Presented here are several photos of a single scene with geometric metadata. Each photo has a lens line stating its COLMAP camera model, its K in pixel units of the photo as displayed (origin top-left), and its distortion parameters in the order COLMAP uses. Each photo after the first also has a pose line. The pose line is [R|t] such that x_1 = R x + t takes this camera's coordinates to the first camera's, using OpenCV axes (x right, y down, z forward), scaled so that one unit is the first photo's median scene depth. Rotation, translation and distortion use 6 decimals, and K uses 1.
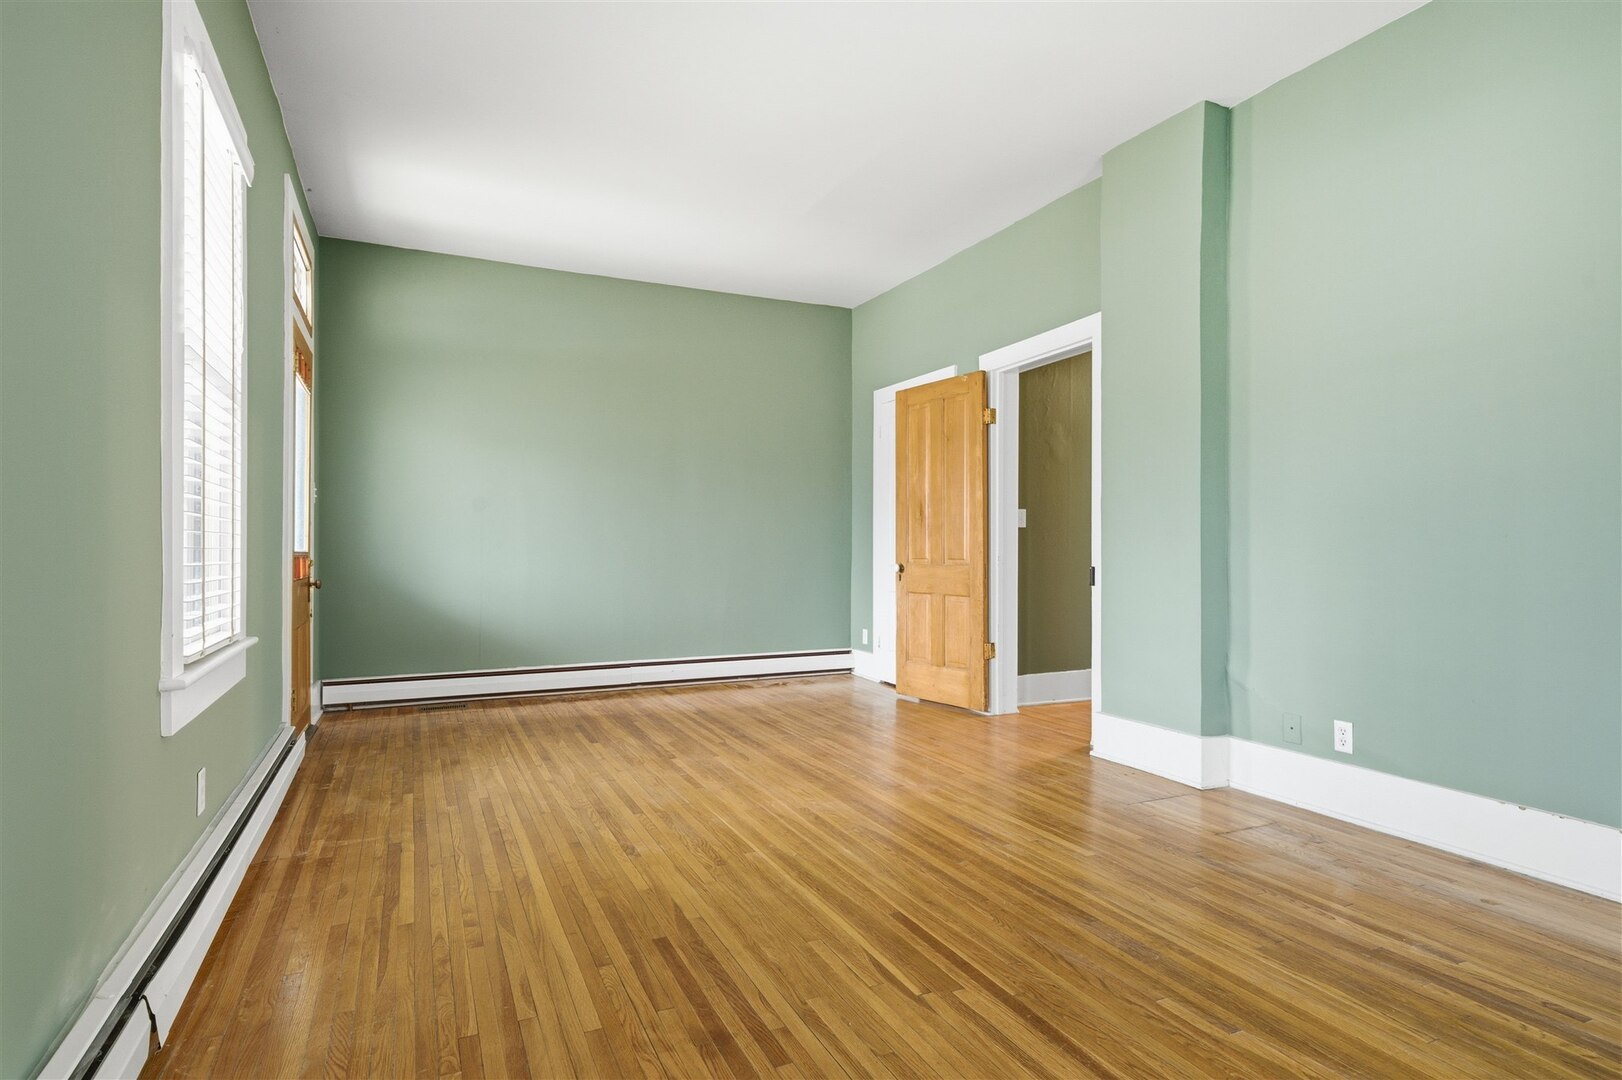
lens RADIAL K [[866.6, 0, 814.5], [0, 866.6, 544.3], [0, 0, 1]] dist [0.003857, 0.001050]
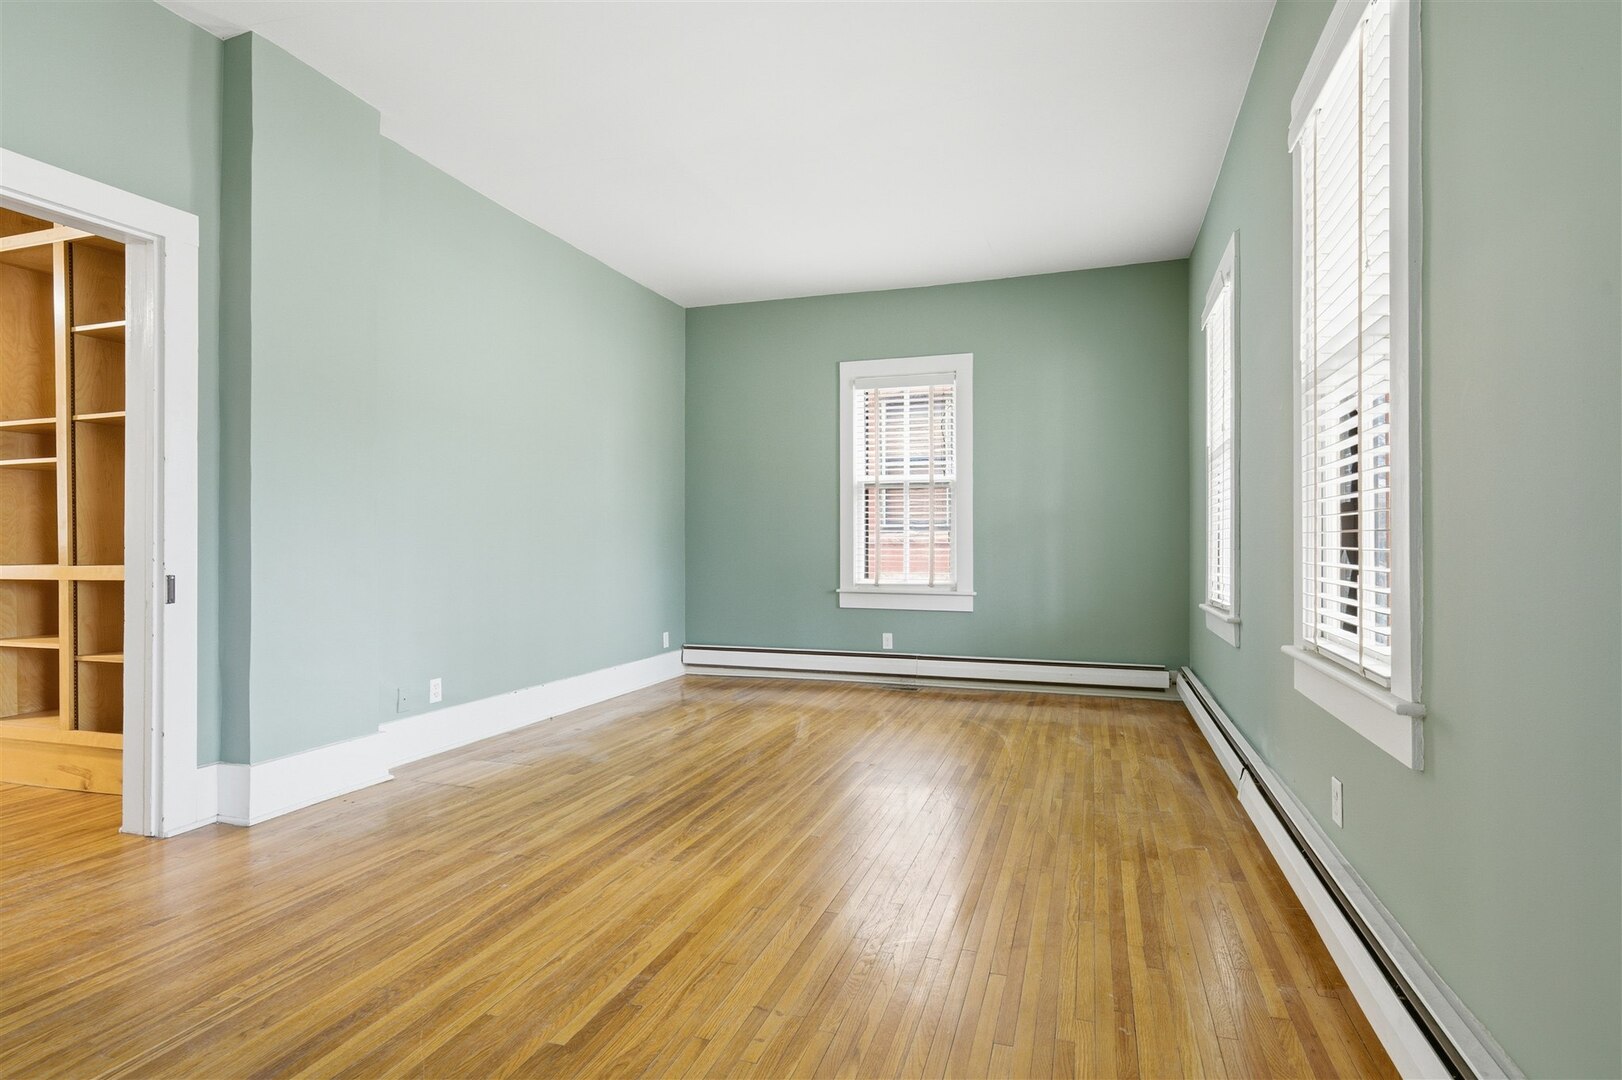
lens RADIAL K [[826.7, 0, 814.9], [0, 826.7, 542.8], [0, 0, 1]] dist [0.004059, 0.000262]
pose [[-0.724949, 0.000787, 0.688802, -0.704030], [-0.002732, 0.999988, -0.004017, 0.000851], [-0.688797, -0.004794, -0.724939, 1.583940]]
